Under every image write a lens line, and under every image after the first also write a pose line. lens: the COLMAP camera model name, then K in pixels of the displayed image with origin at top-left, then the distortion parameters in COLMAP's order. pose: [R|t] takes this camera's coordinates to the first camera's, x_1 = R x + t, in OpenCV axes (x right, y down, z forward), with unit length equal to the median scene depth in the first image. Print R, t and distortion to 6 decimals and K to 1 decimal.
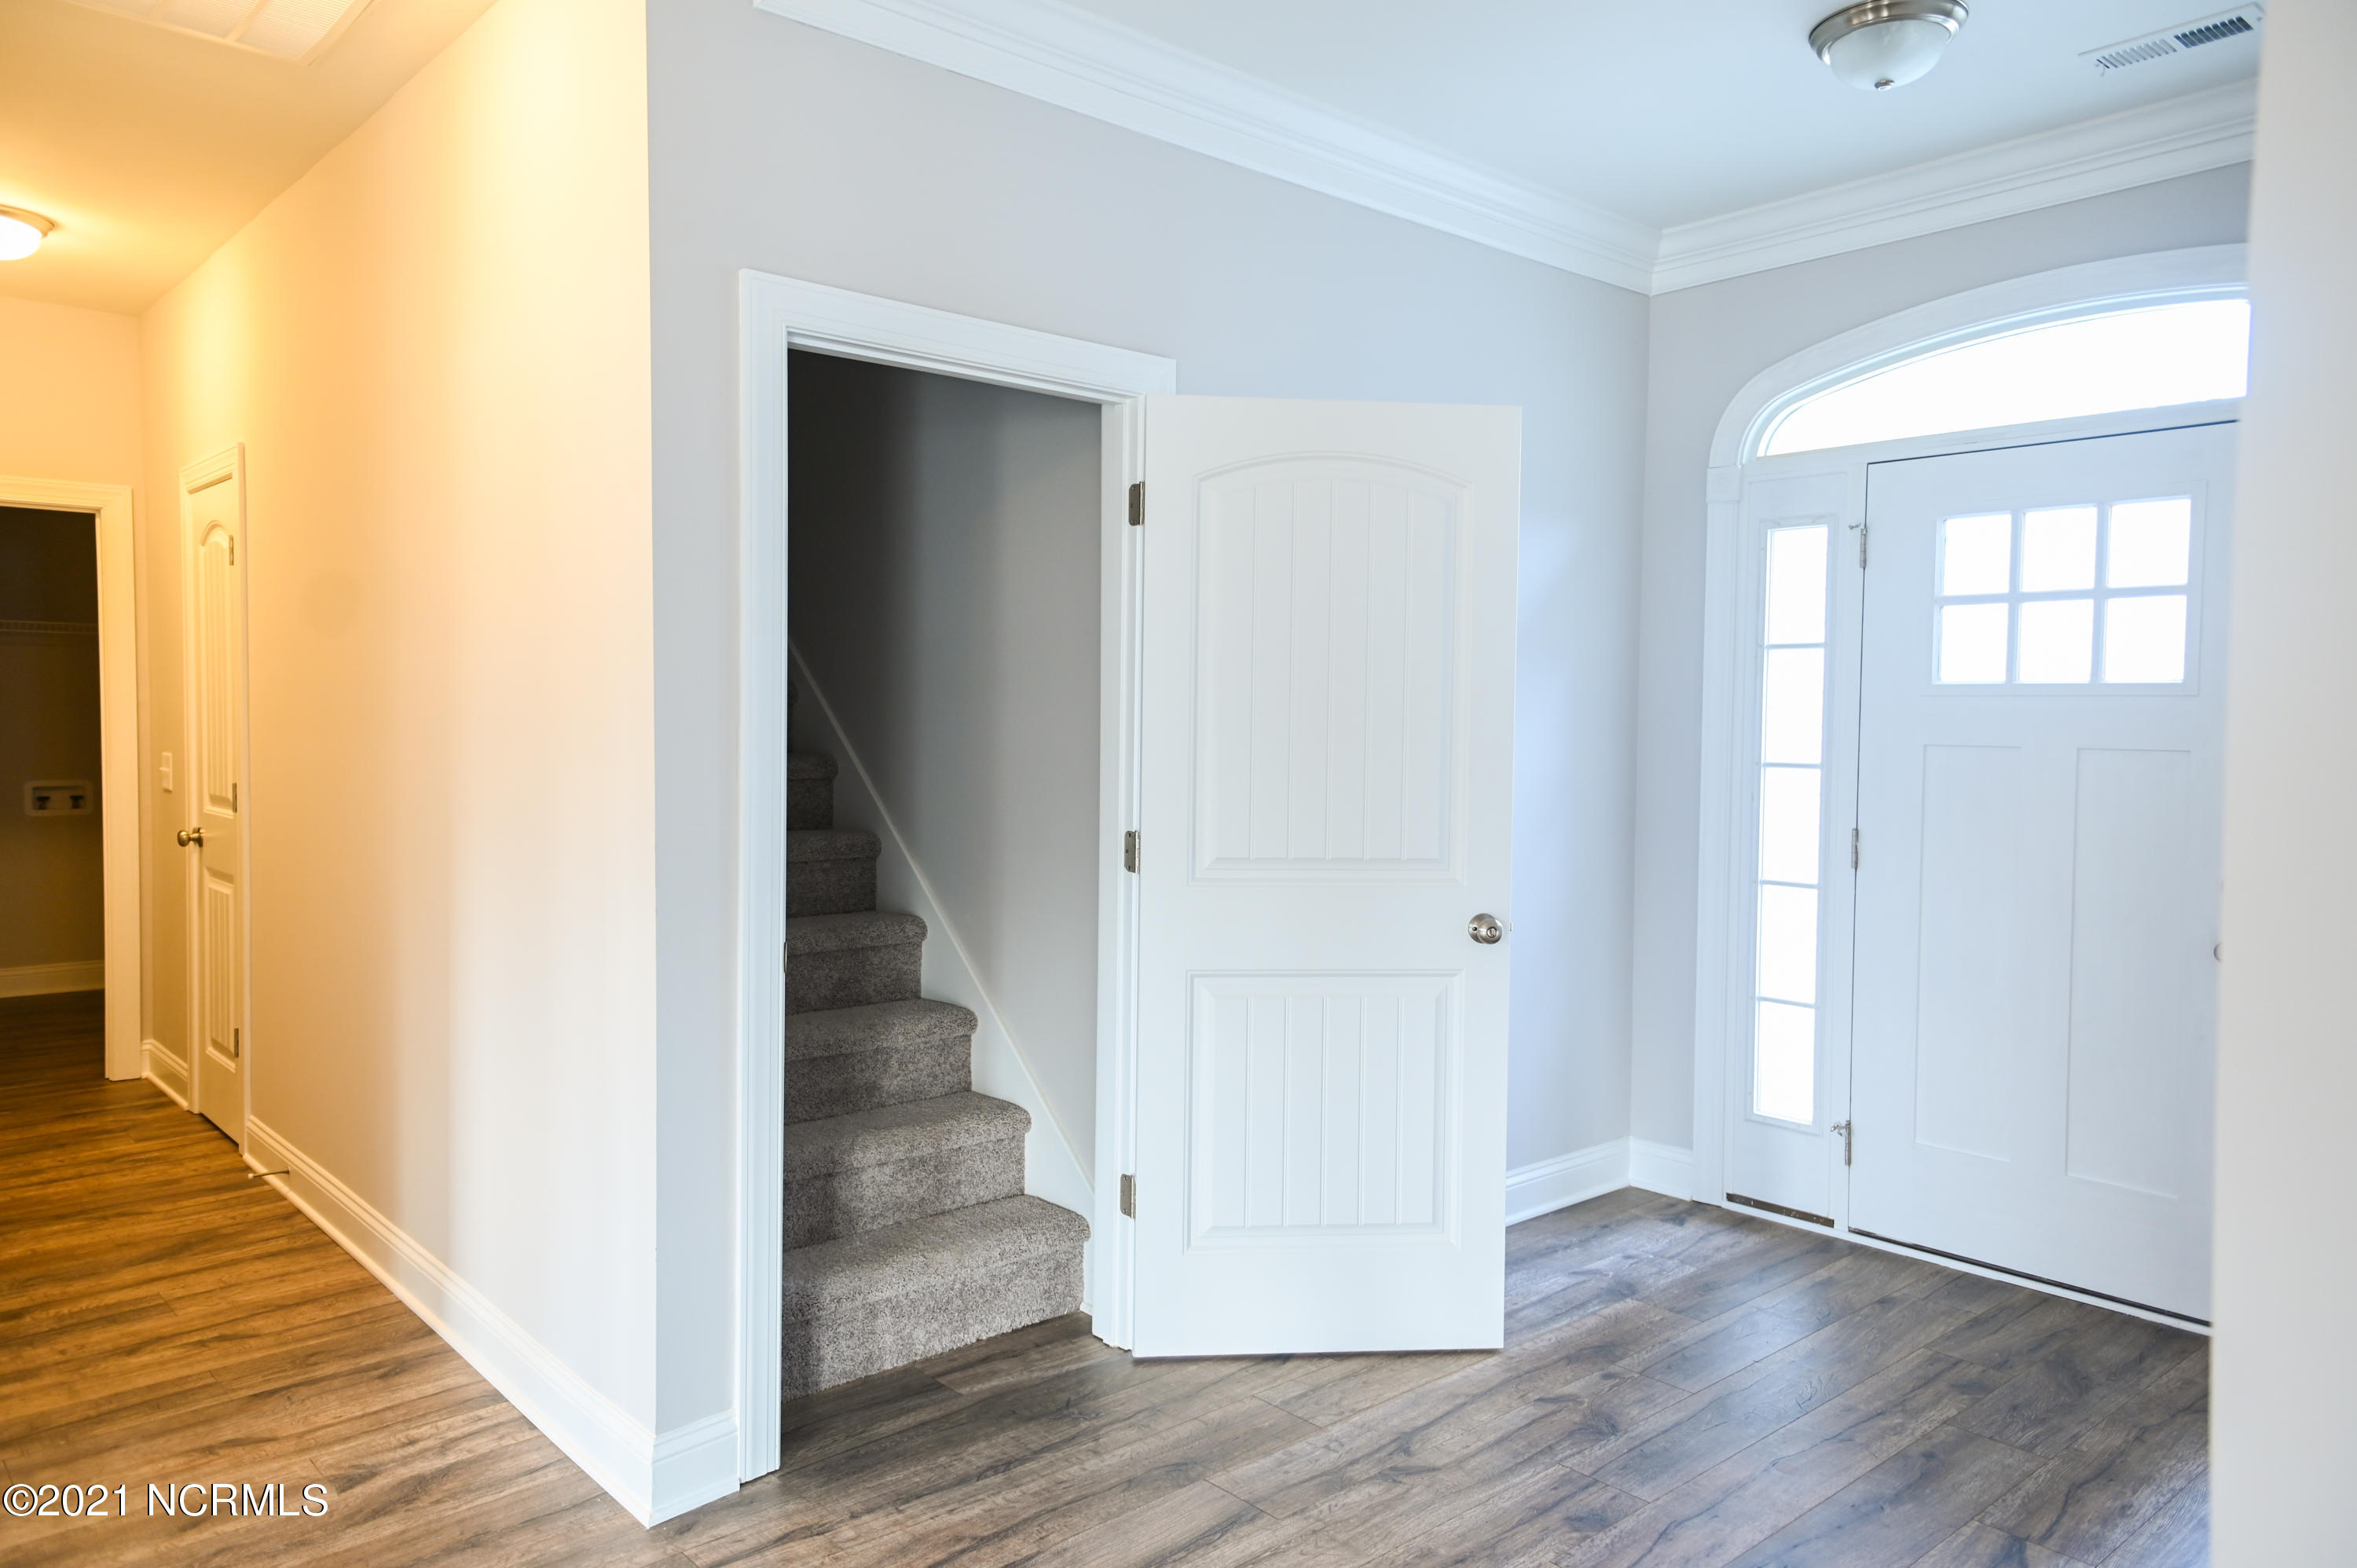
lens RADIAL K [[1592.7, 0, 1185.8], [0, 1592.7, 774.8], [0, 0, 1]] dist [0.055377, -0.002535]
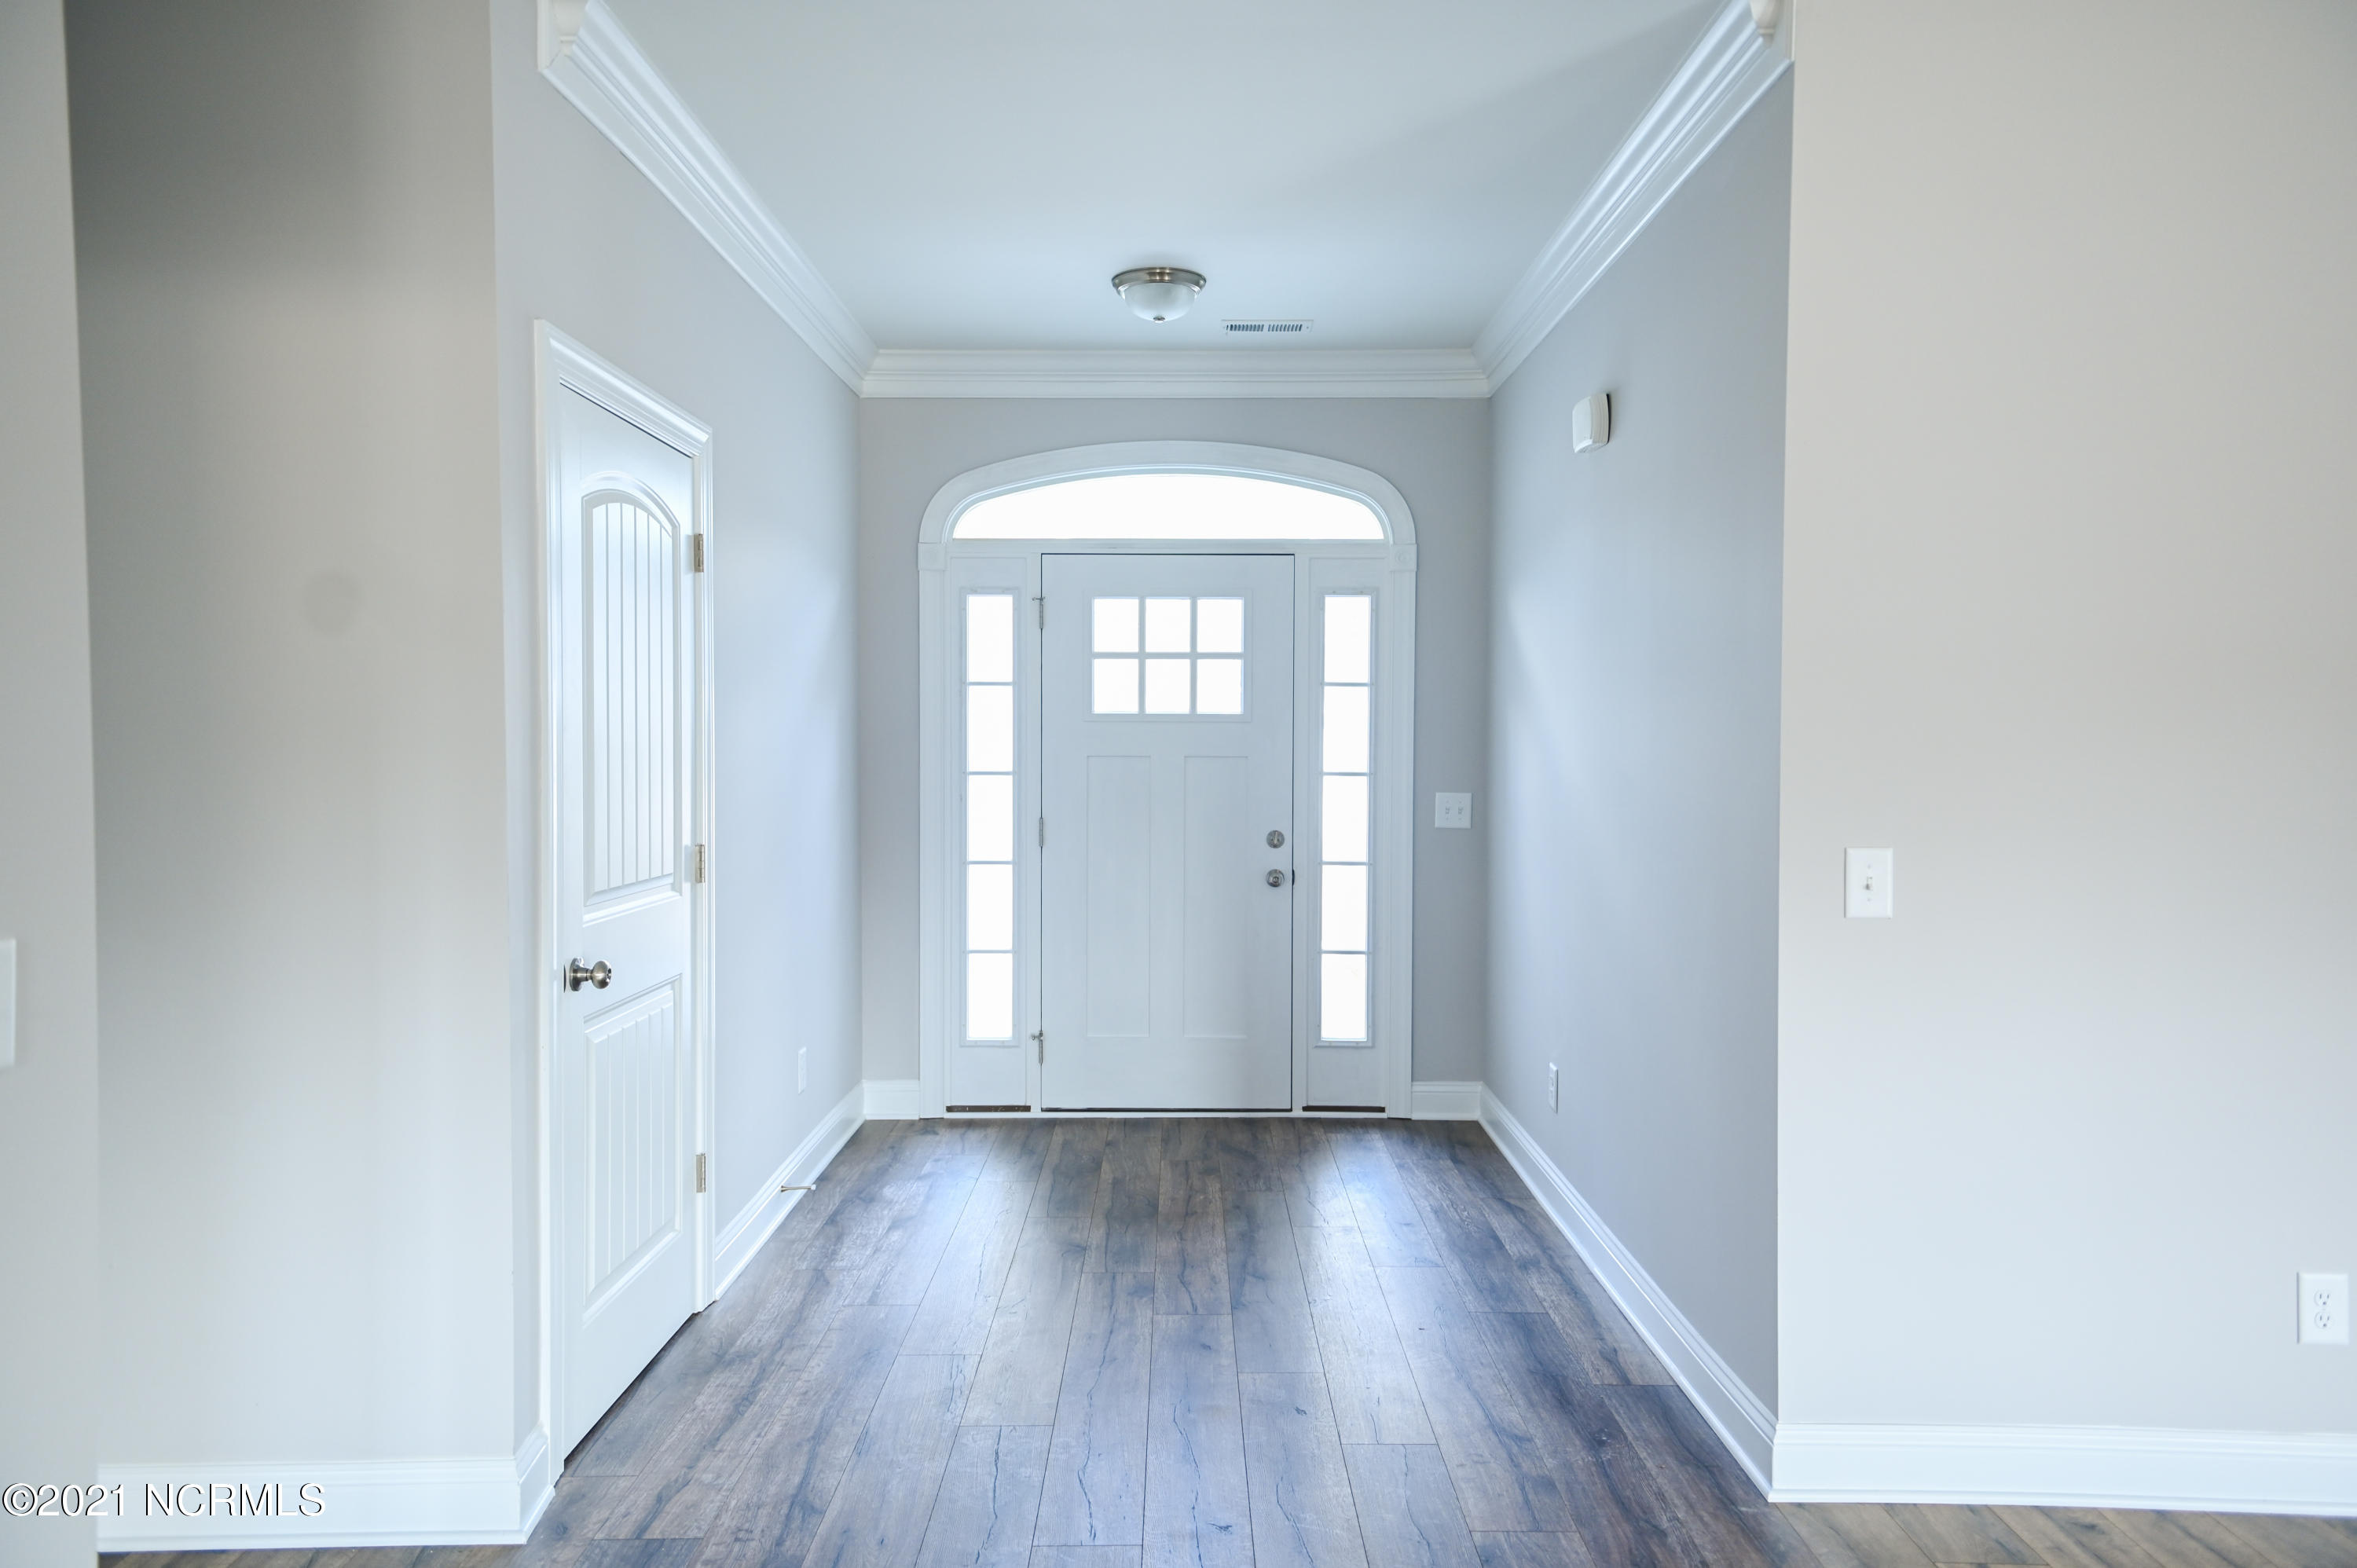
lens RADIAL K [[1592.7, 0, 1185.8], [0, 1592.7, 774.8], [0, 0, 1]] dist [0.055377, -0.002535]
pose [[0.664293, -0.026562, 0.747000, -0.532178], [0.034051, 0.999406, 0.005256, -0.006215], [-0.746696, 0.021945, 0.664803, -0.000223]]
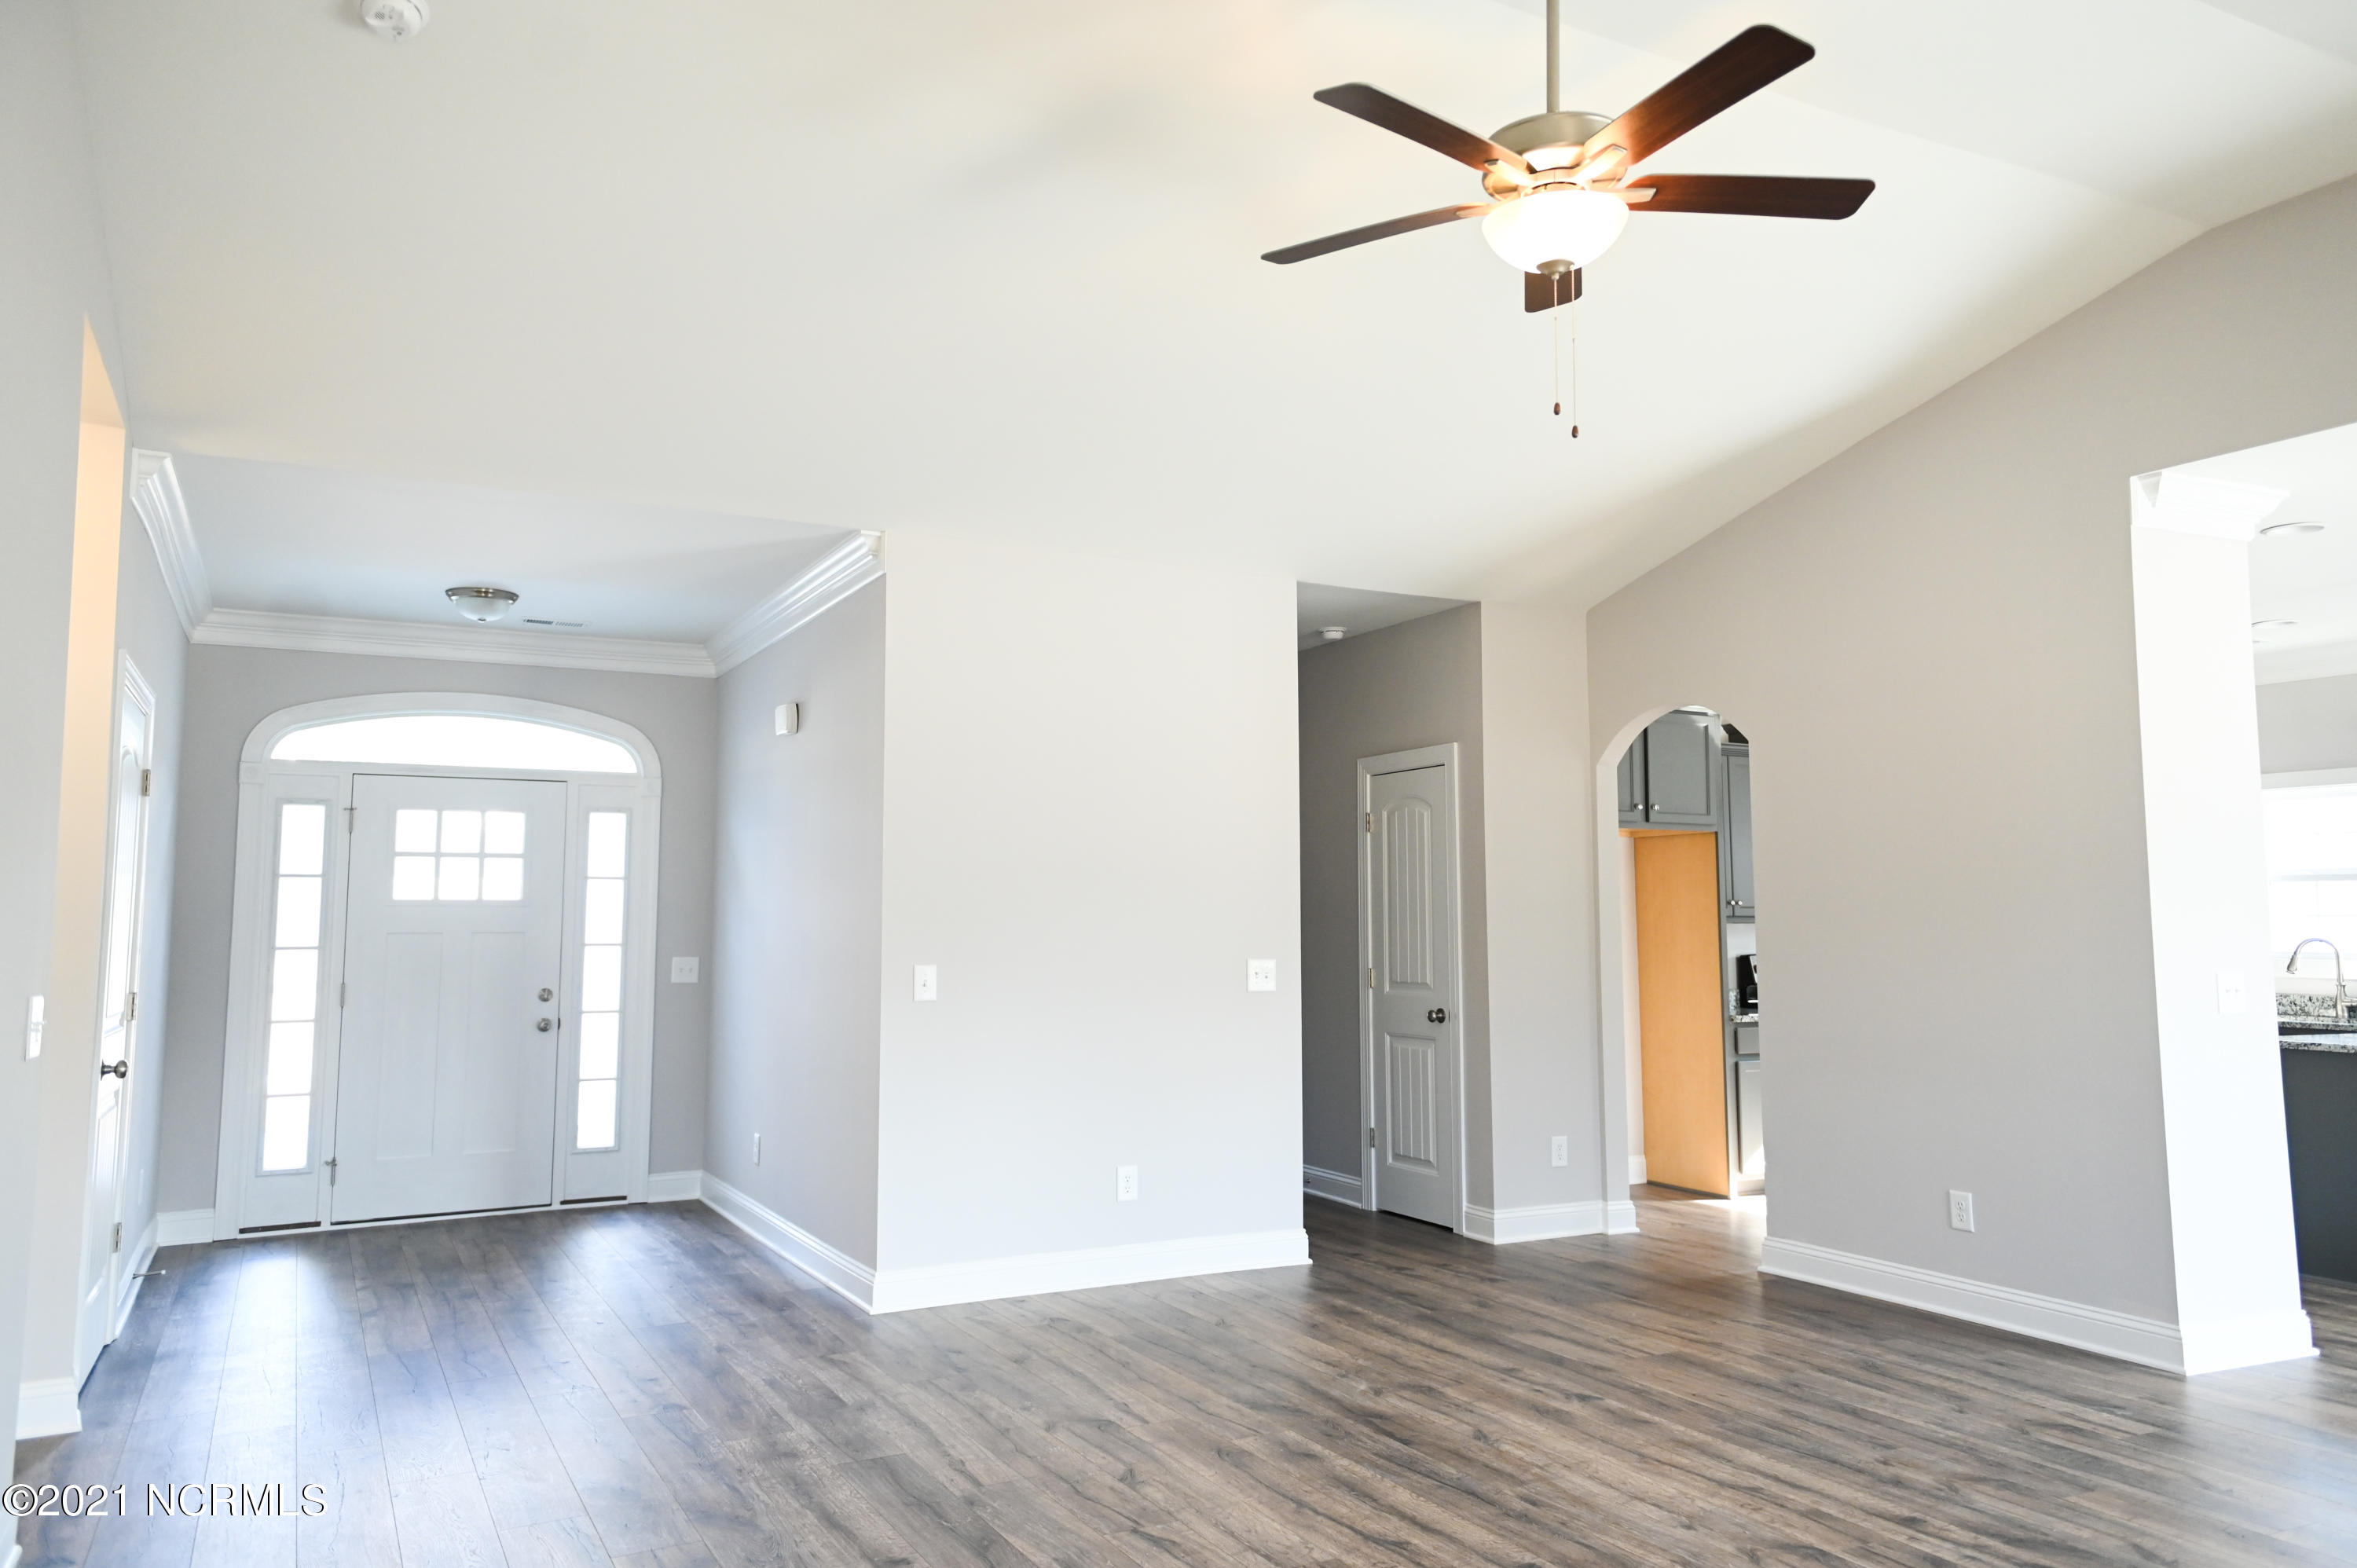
lens RADIAL K [[1628.5, 0, 1178.5], [0, 1628.5, 784.0], [0, 0, 1]] dist [0.056454, -0.003536]
pose [[0.242239, 0.075401, 0.967282, -1.119991], [0.044697, 0.995050, -0.088759, 0.018827], [-0.969186, 0.064735, 0.237670, -0.307344]]
